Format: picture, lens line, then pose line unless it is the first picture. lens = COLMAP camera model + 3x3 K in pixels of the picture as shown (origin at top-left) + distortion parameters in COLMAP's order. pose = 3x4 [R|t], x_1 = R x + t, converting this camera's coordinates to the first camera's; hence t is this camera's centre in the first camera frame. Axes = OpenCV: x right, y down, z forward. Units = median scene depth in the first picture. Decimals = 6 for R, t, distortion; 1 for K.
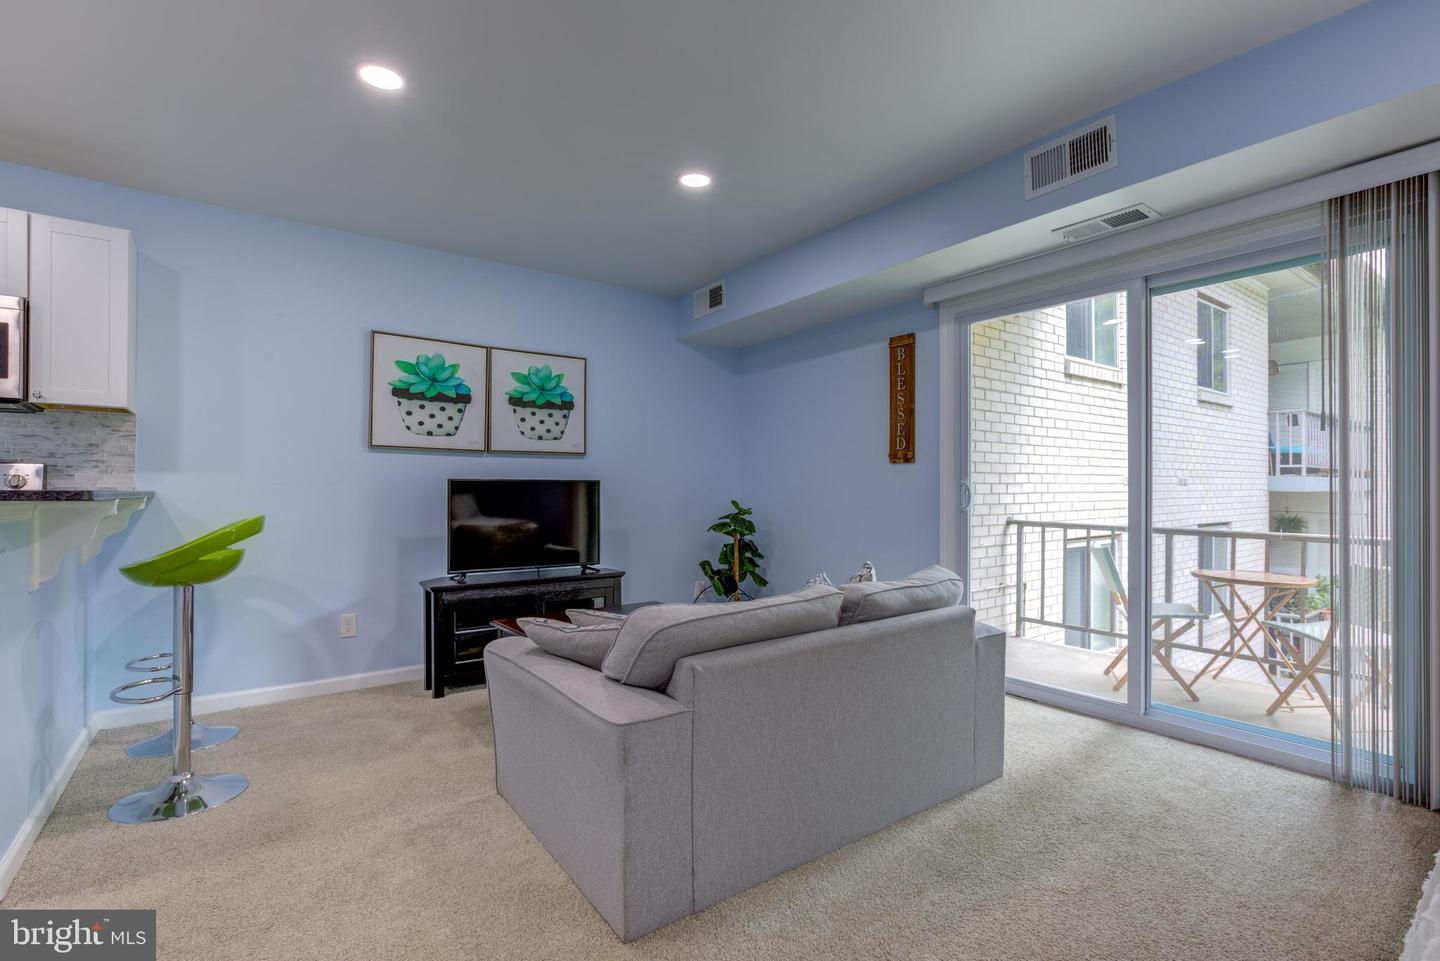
lens RADIAL K [[667.6, 0, 702.4], [0, 667.6, 487.4], [0, 0, 1]] dist [-0.013404, 0.009833]
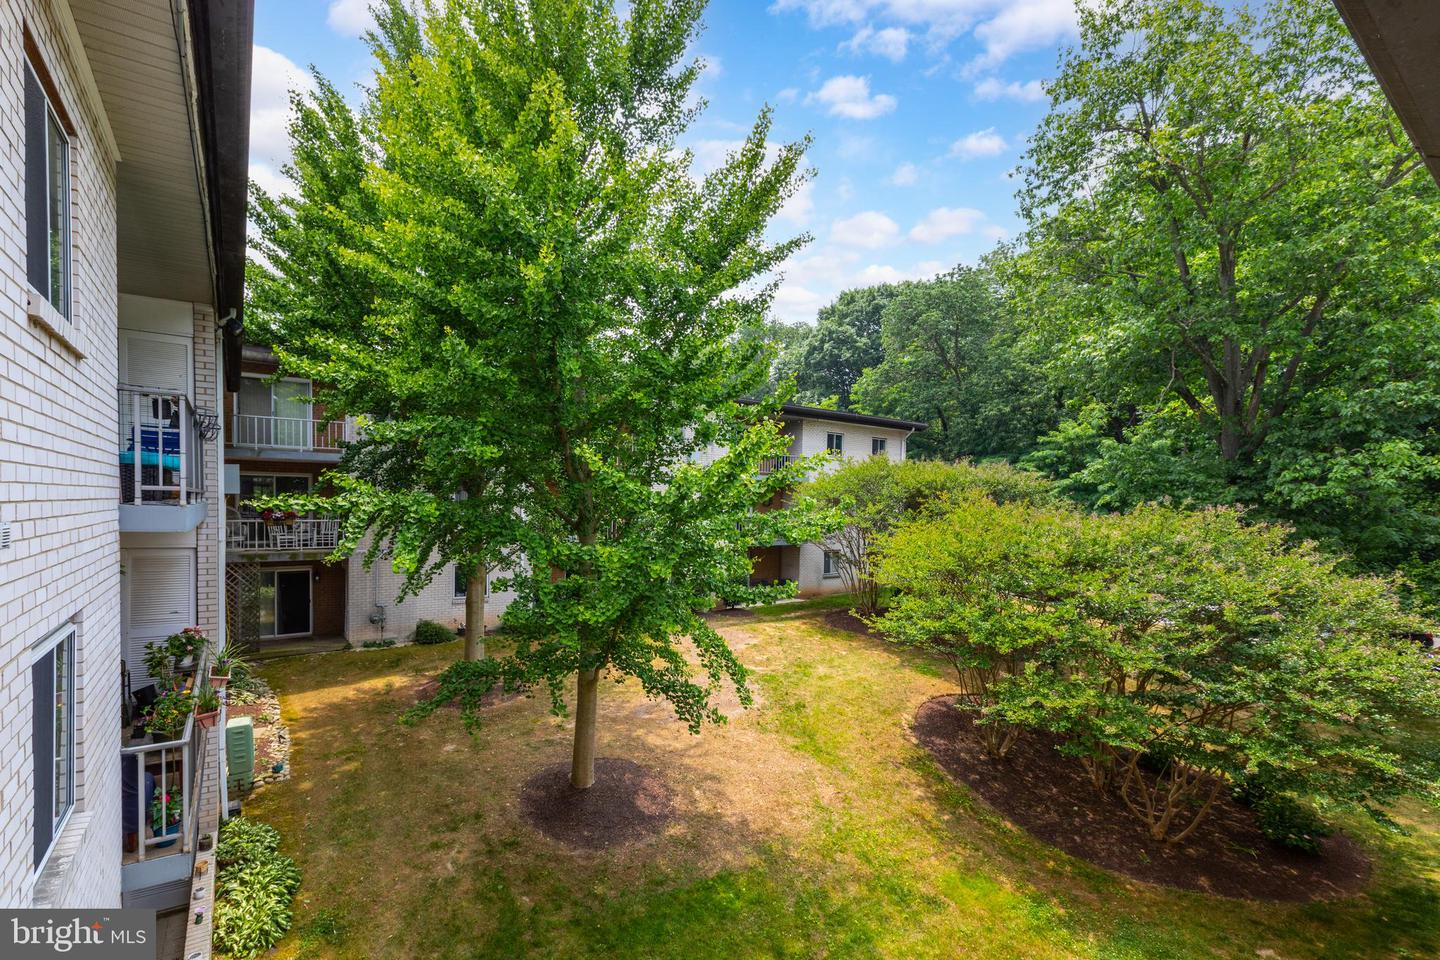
lens RADIAL K [[660.9, 0, 712.5], [0, 660.9, 522.4], [0, 0, 1]] dist [-0.003303, 0.000439]
pose [[0.004143, -0.024104, 0.999701, 0.736925], [-0.023298, 0.999436, 0.024195, -0.063912], [-0.999720, -0.023391, 0.003579, 1.208786]]
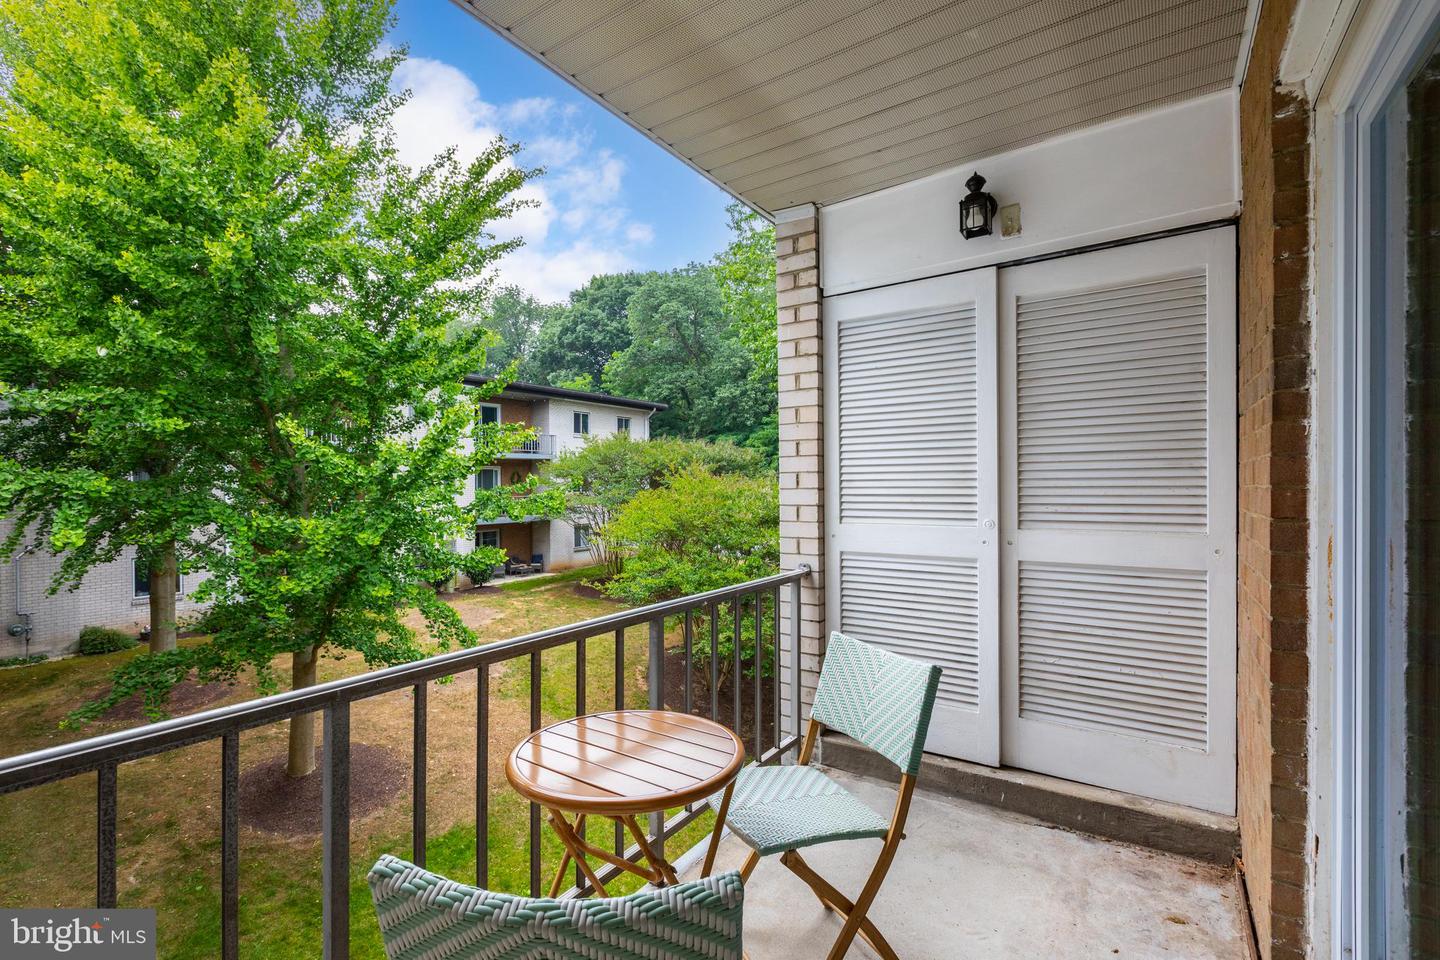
lens RADIAL K [[656.7, 0, 710.0], [0, 656.7, 491.4], [0, 0, 1]] dist [-0.001121, 0.000849]
pose [[-0.338022, -0.004855, 0.941126, 0.421260], [0.003104, 0.999976, 0.006273, -0.034365], [-0.941133, 0.005041, -0.337998, 1.073441]]
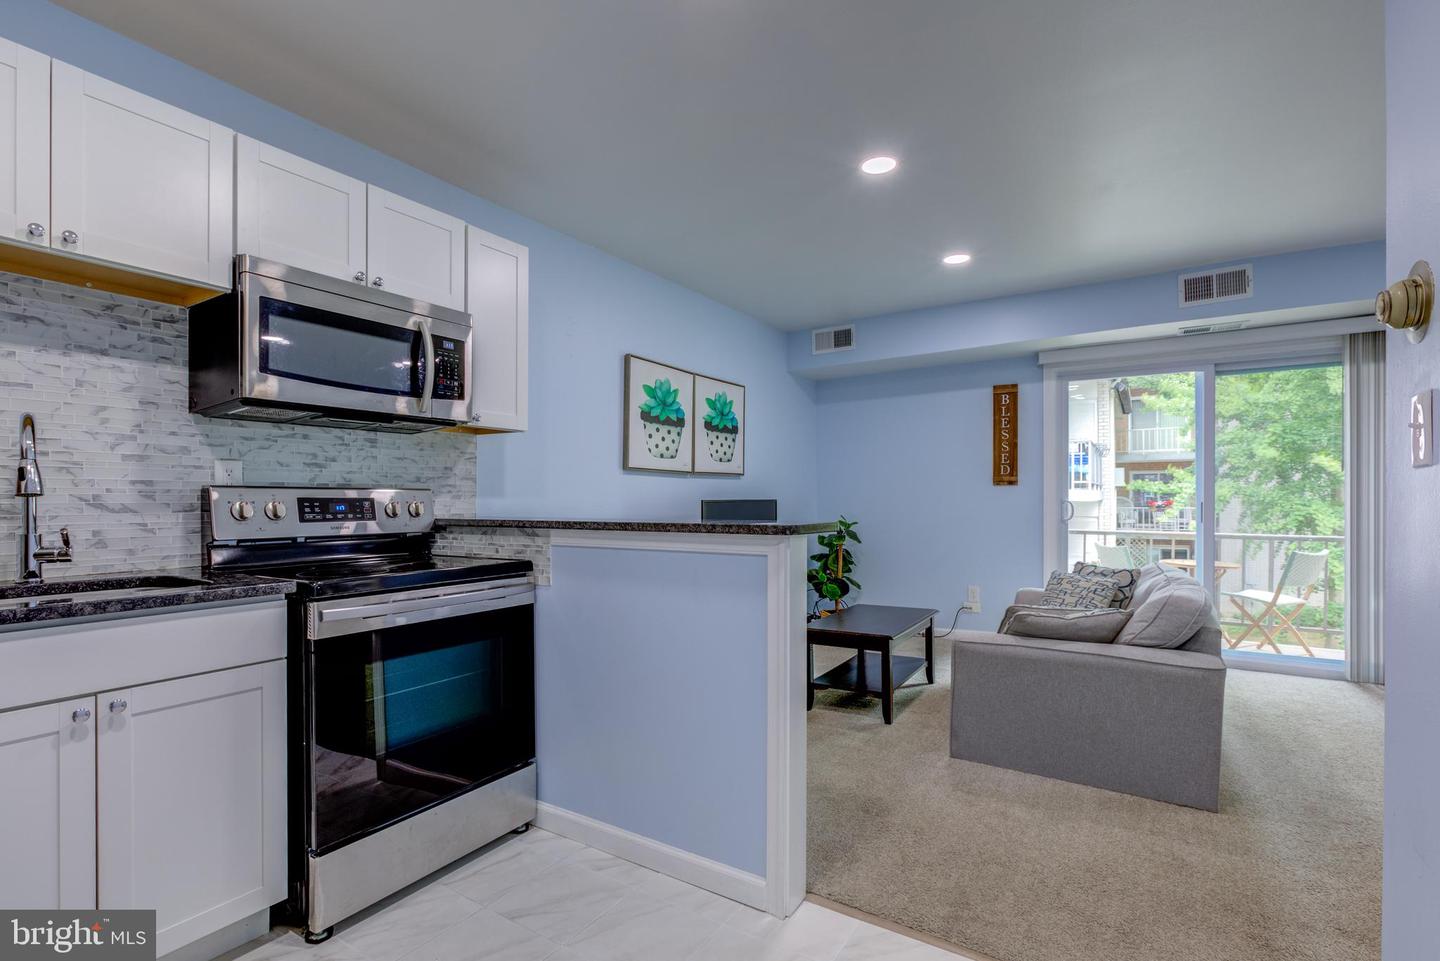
lens RADIAL K [[685.4, 0, 707.2], [0, 685.4, 501.9], [0, 0, 1]] dist [0.001038, 0.000187]
pose [[0.931988, -0.006442, 0.362431, -0.717109], [0.002851, 0.999941, 0.010444, -0.020144], [-0.362477, -0.008701, 0.931952, -0.016873]]
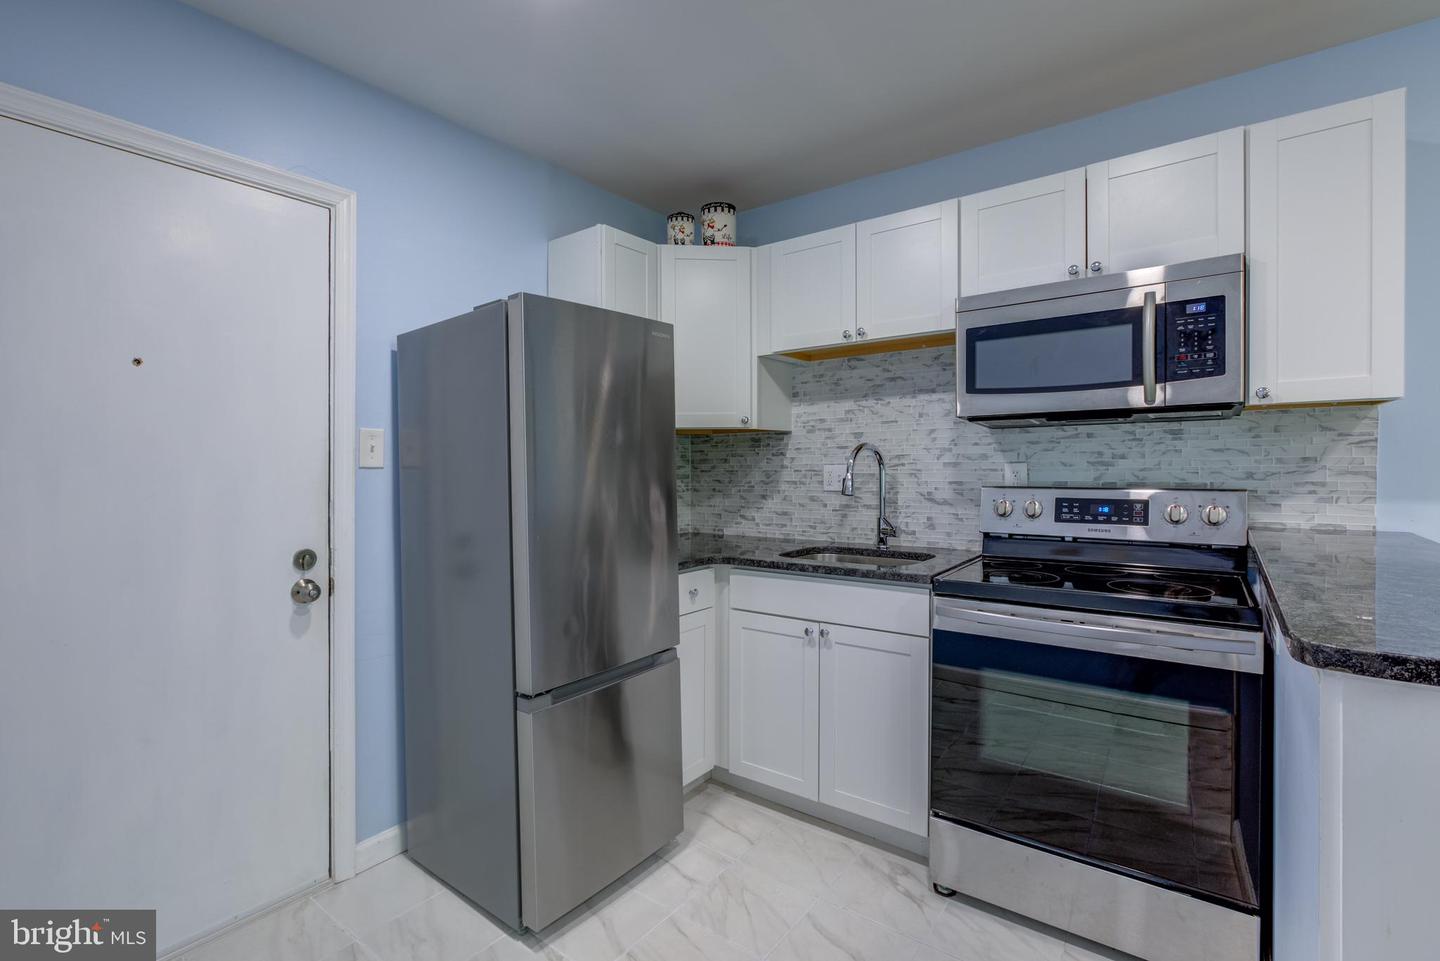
lens RADIAL K [[668.5, 0, 711.3], [0, 668.5, 464.1], [0, 0, 1]] dist [-0.000337, 0.000481]
pose [[0.290651, -0.006795, -0.956805, -0.354306], [0.017019, 0.999853, -0.001931, -0.052428], [0.956678, -0.015722, 0.290724, 0.190345]]
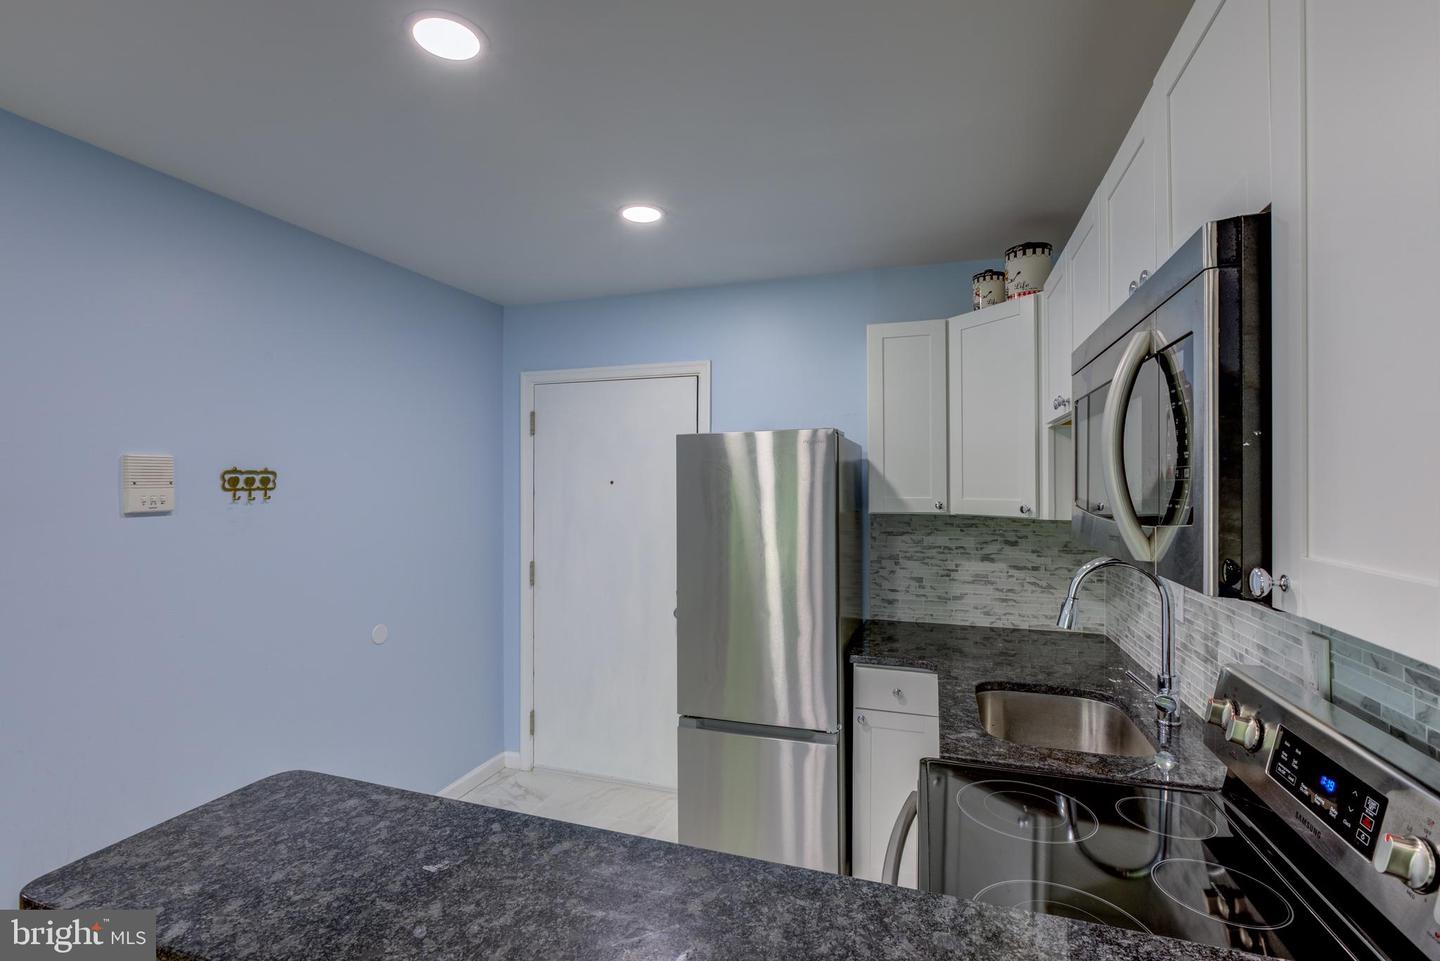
lens RADIAL K [[667.6, 0, 702.4], [0, 667.6, 487.4], [0, 0, 1]] dist [-0.013404, 0.009833]
pose [[-0.814794, -0.002024, -0.579747, -0.461546], [-0.000544, 0.999996, -0.002727, -0.116324], [0.579751, -0.001907, -0.814792, 0.741050]]
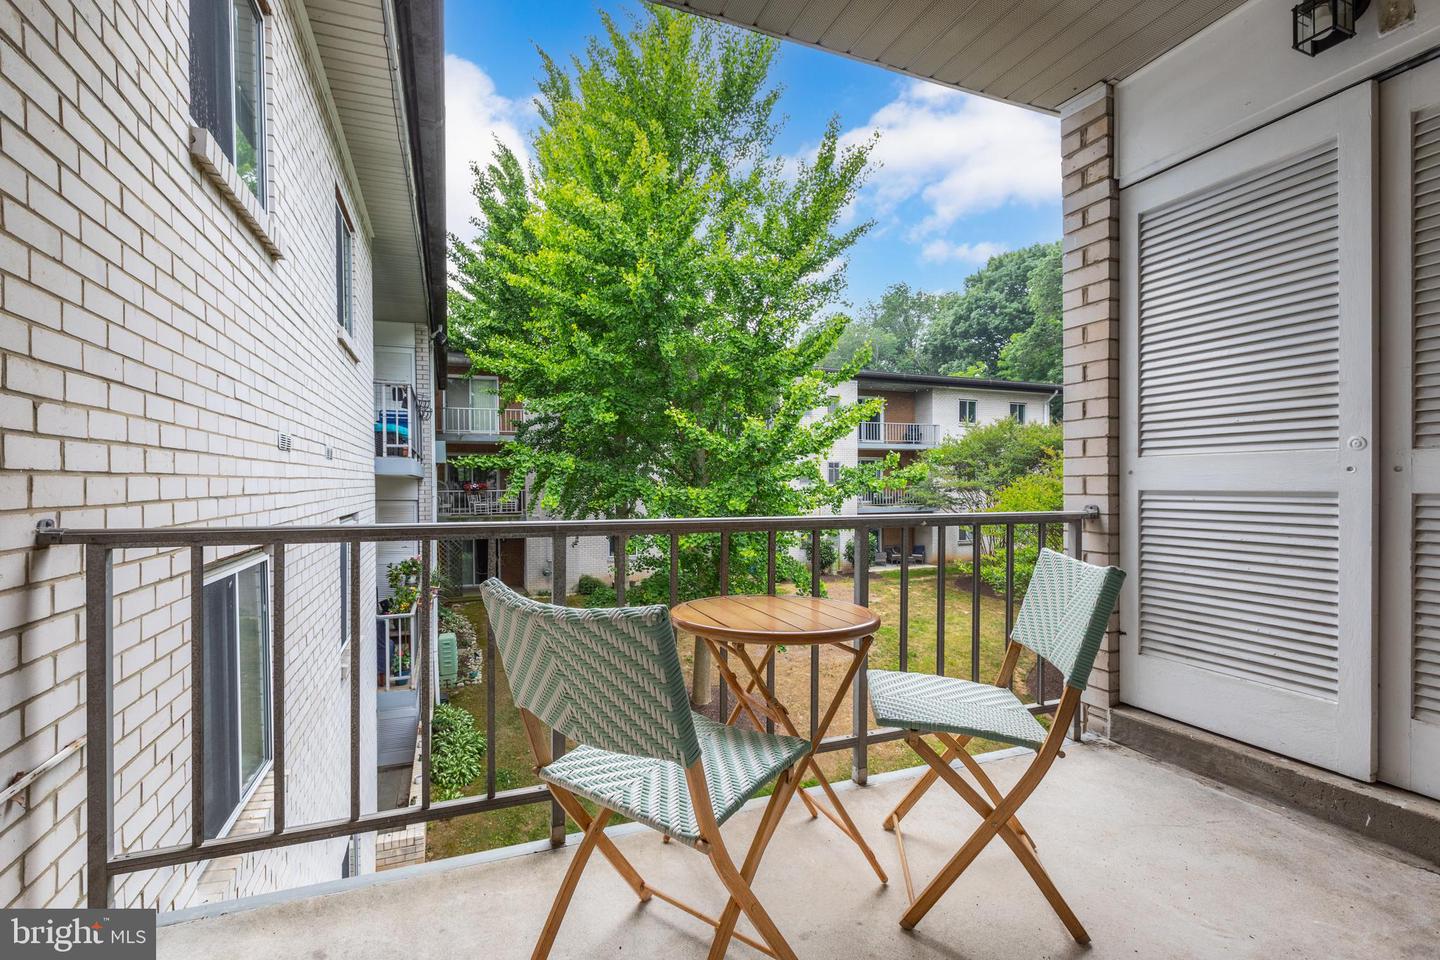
lens RADIAL K [[648.3, 0, 702.2], [0, 648.3, 493.5], [0, 0, 1]] dist [-0.000051, 0.000106]
pose [[0.252166, -0.013117, 0.967595, 0.368745], [-0.002858, 0.999894, 0.014299, 0.039806], [-0.967680, -0.006371, 0.252101, 0.916625]]
